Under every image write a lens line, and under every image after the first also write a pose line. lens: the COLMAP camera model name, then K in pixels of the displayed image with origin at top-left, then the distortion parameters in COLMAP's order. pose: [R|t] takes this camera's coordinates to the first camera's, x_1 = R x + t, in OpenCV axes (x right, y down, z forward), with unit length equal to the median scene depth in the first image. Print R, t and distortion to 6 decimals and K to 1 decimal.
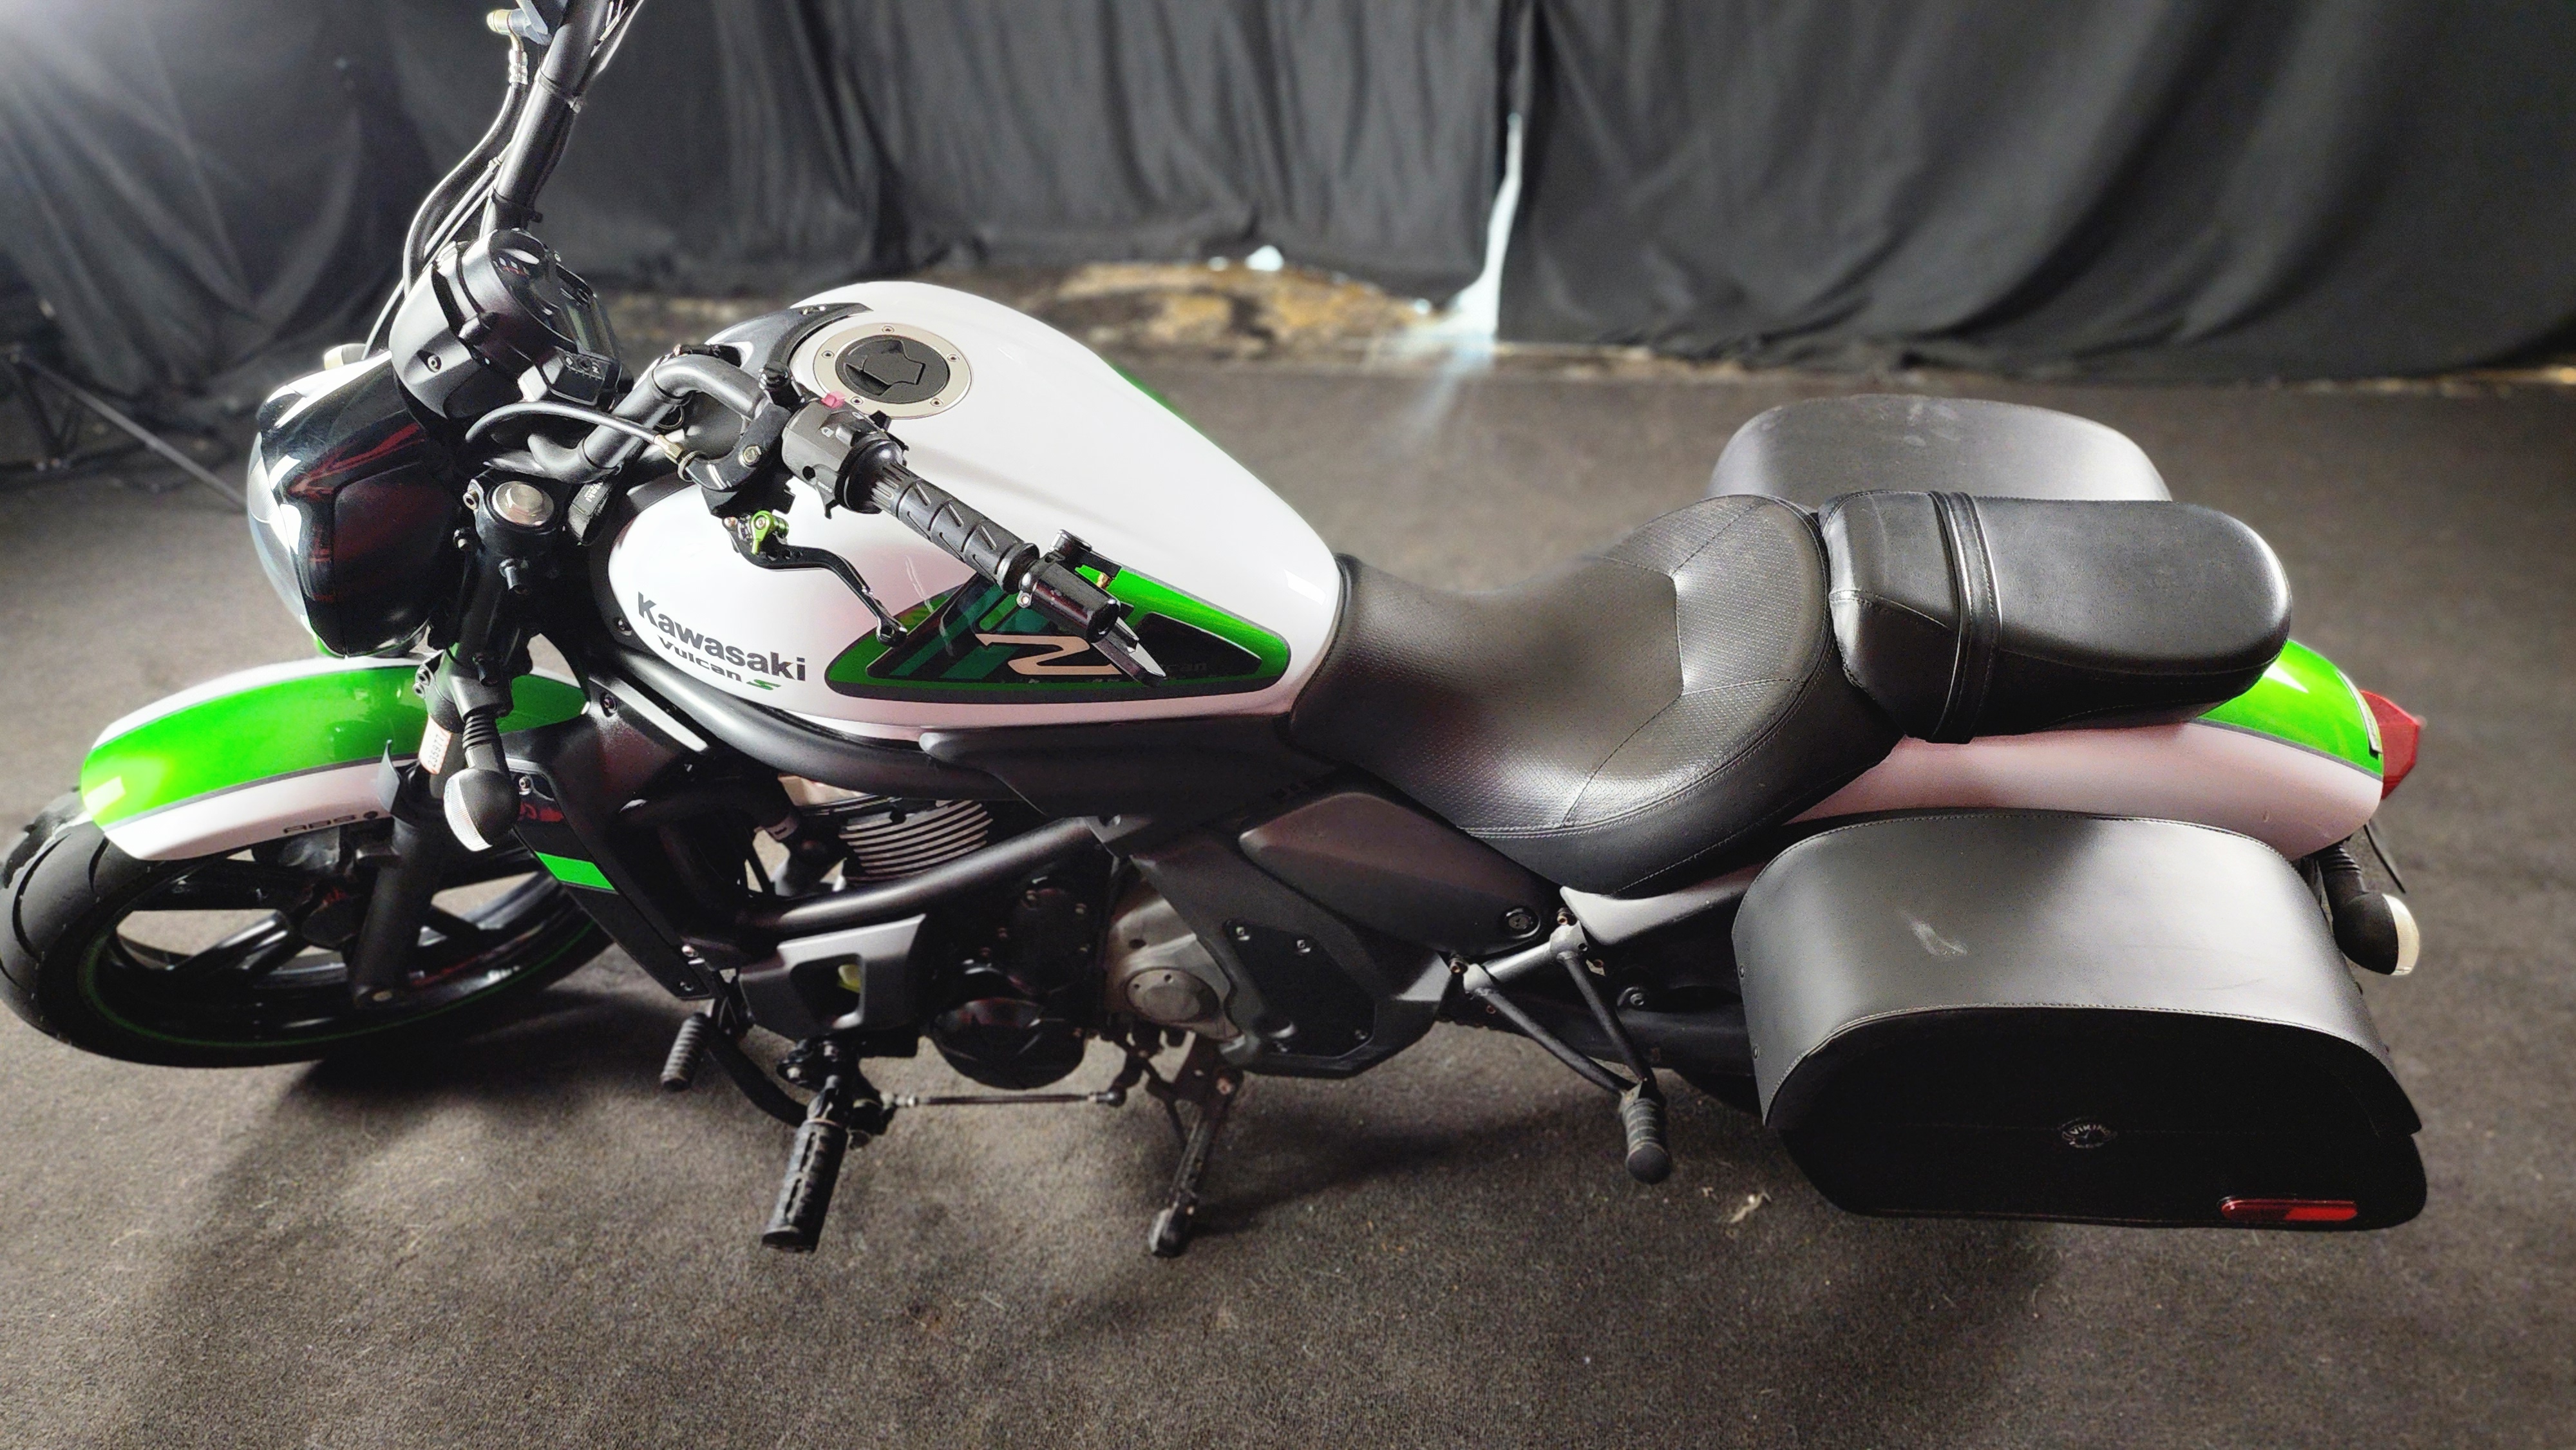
lens RADIAL K [[1764.5, 0, 1287.8], [0, 1764.5, 727.8], [0, 0, 1]] dist [0.057833, -0.004260]
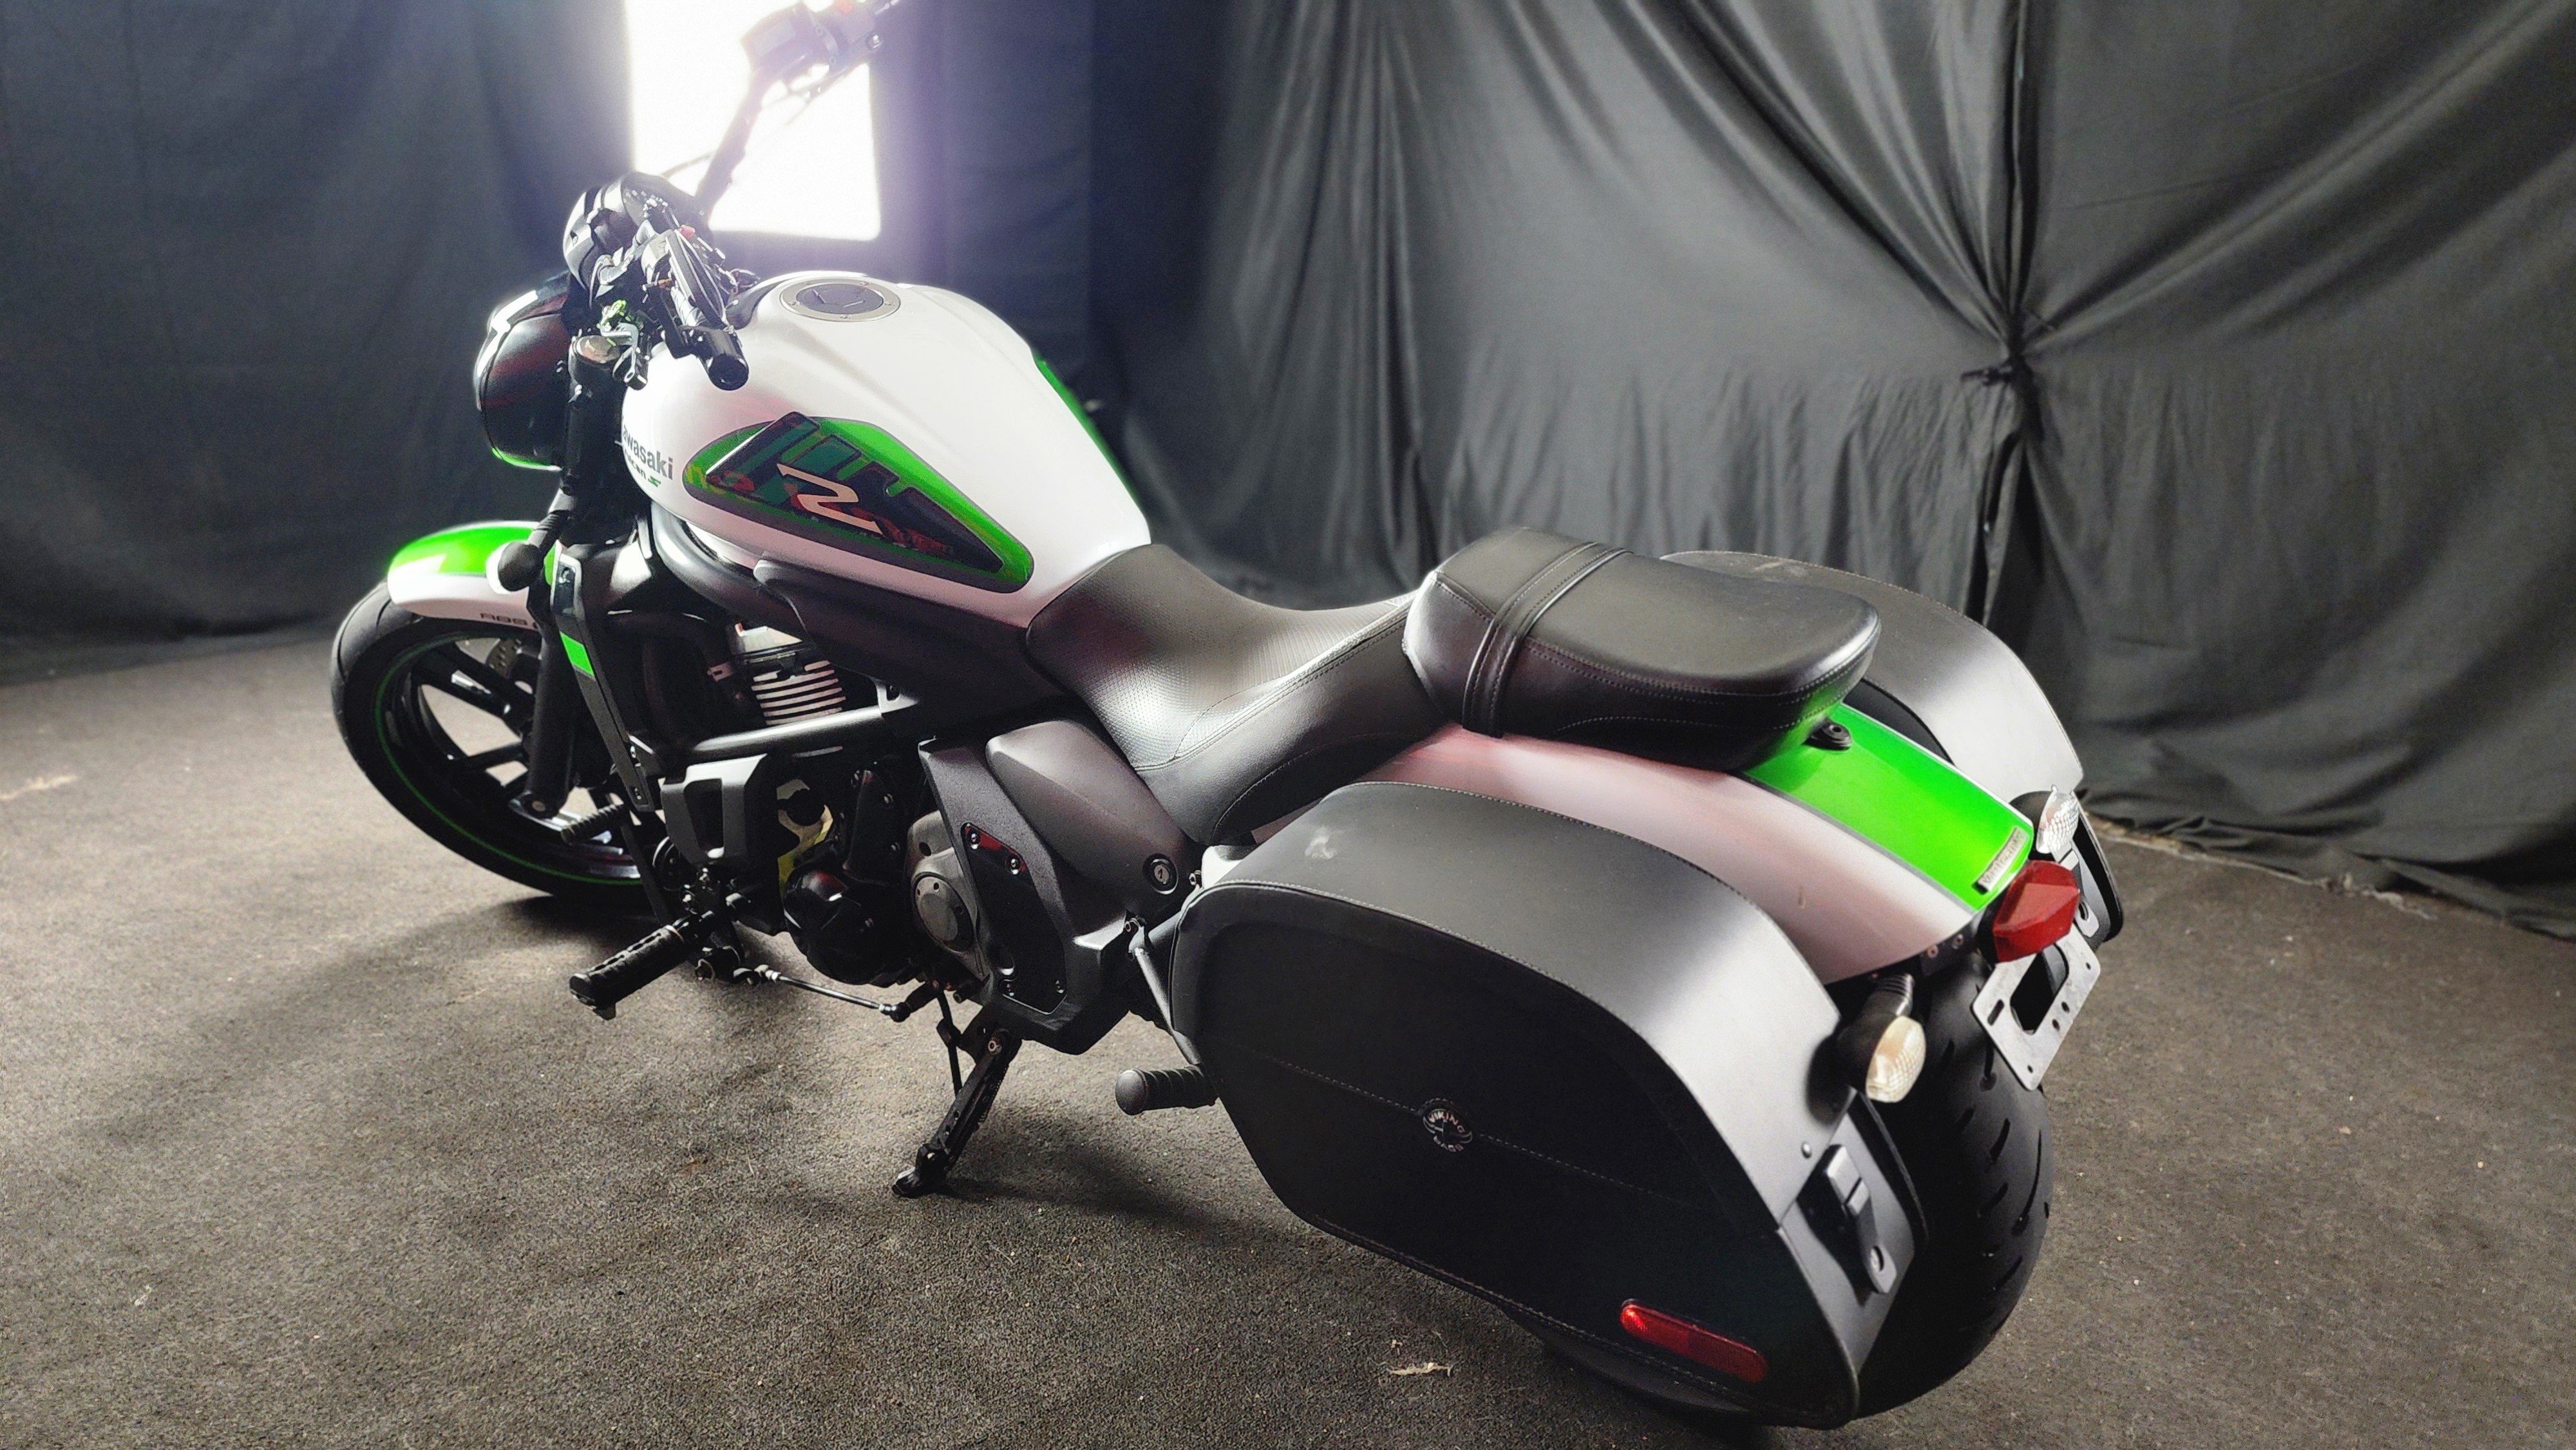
lens RADIAL K [[1764.5, 0, 1288.6], [0, 1764.5, 725.4], [0, 0, 1]] dist [0.057833, -0.004260]
pose [[0.857738, 0.214171, -0.467350, 0.630044], [-0.348618, 0.910448, -0.222599, 0.223094], [0.377824, 0.353858, 0.855590, 0.095357]]
